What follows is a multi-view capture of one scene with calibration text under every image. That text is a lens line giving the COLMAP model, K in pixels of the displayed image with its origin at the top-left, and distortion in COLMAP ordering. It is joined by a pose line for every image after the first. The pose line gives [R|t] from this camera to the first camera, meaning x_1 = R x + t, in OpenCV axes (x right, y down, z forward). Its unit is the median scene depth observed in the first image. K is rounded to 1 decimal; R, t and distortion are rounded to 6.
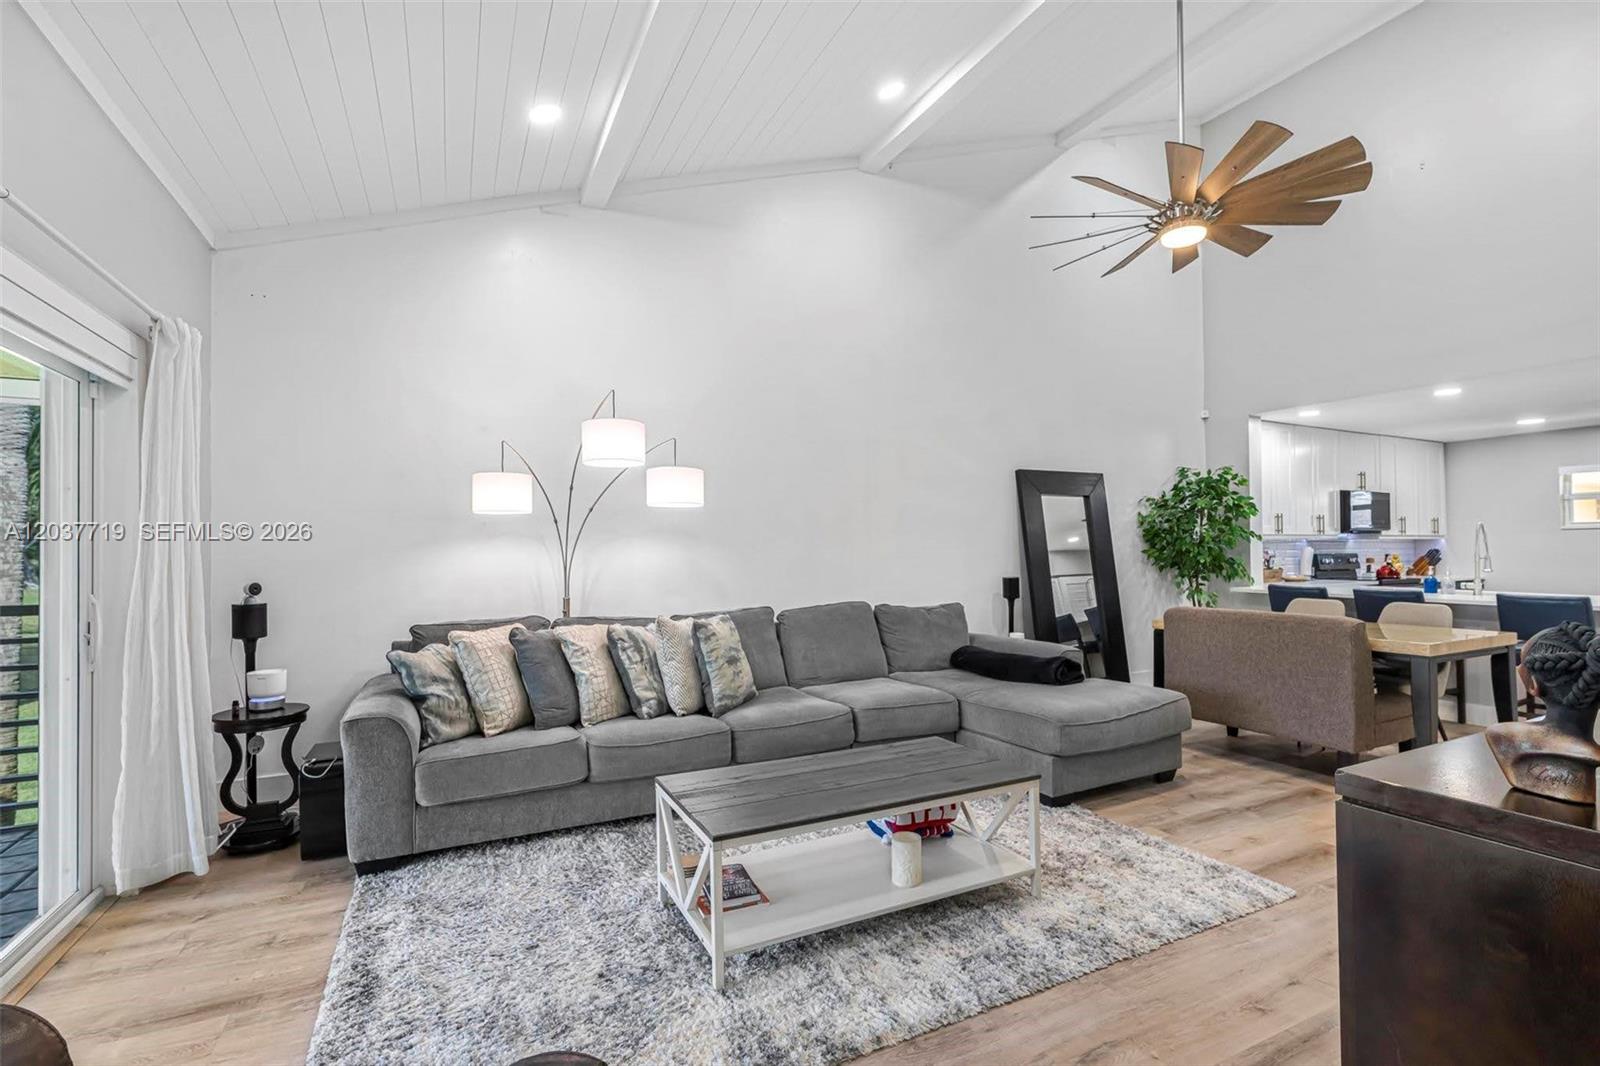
lens RADIAL K [[711.8, 0, 796.5], [0, 711.8, 544.0], [0, 0, 1]] dist [-0.013380, 0.001686]
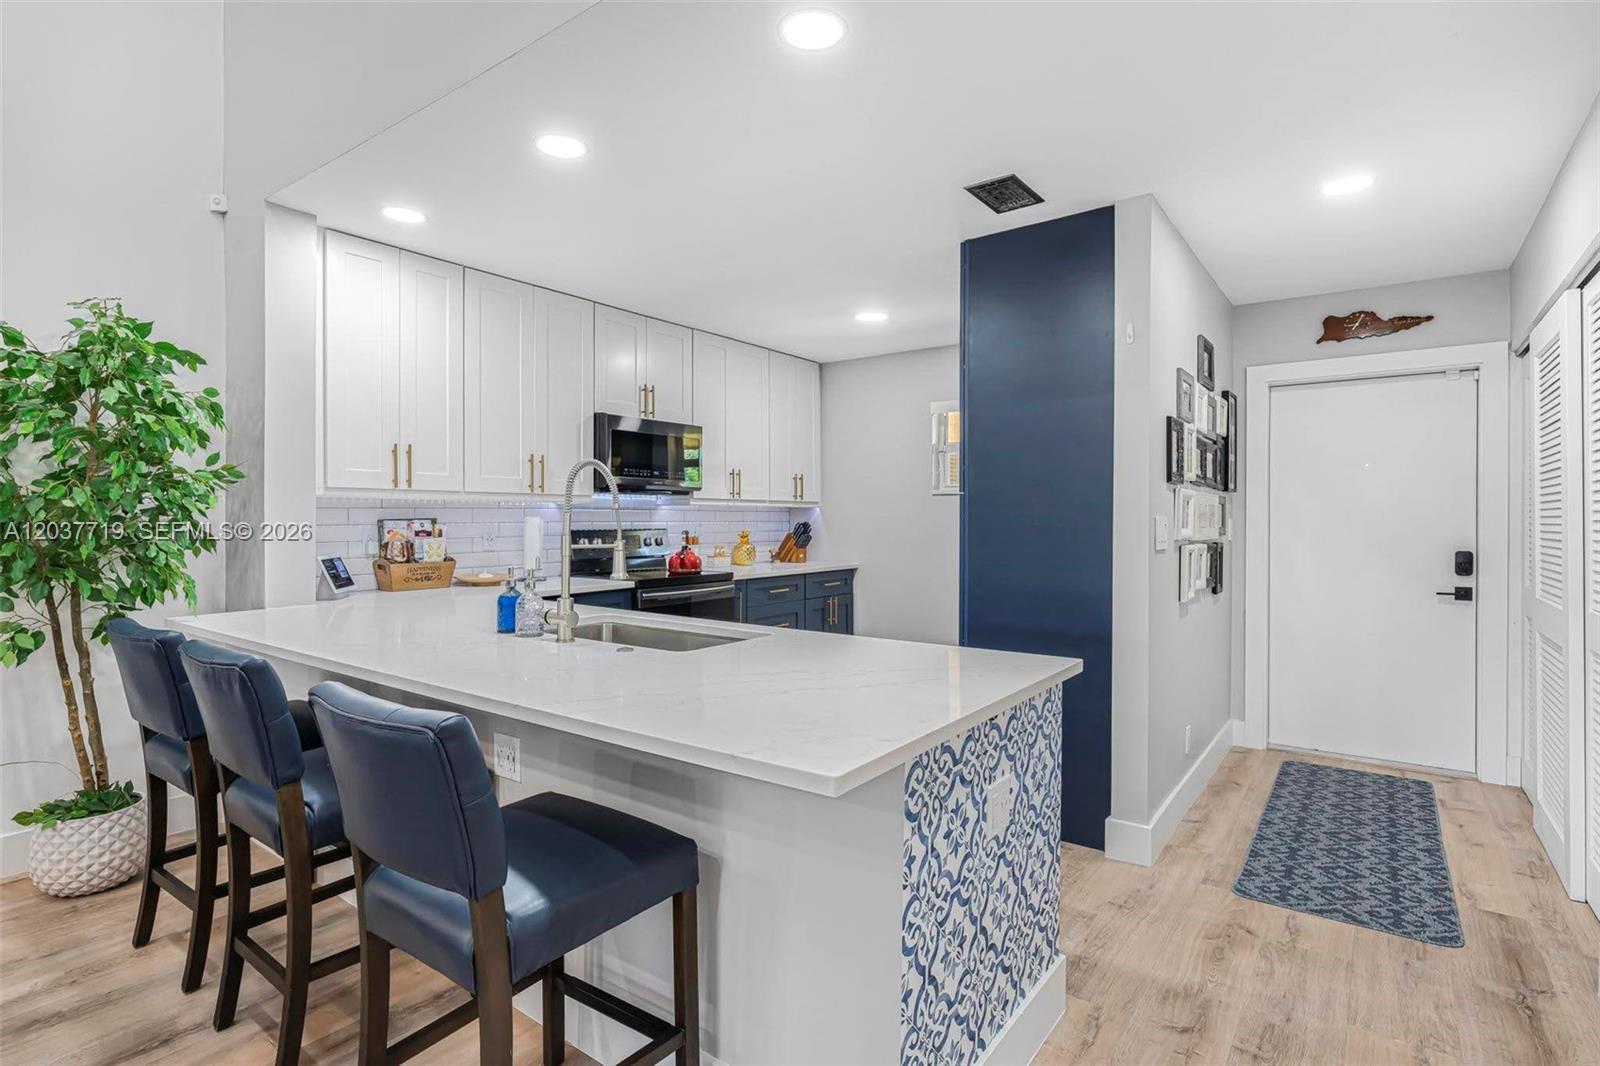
lens RADIAL K [[785.9, 0, 803.2], [0, 785.9, 524.4], [0, 0, 1]] dist [-0.004098, 0.000751]
pose [[0.885134, 0.011899, 0.465184, 0.566091], [-0.023991, 0.999510, 0.020082, -0.006196], [-0.464717, -0.028935, 0.884986, 0.349258]]
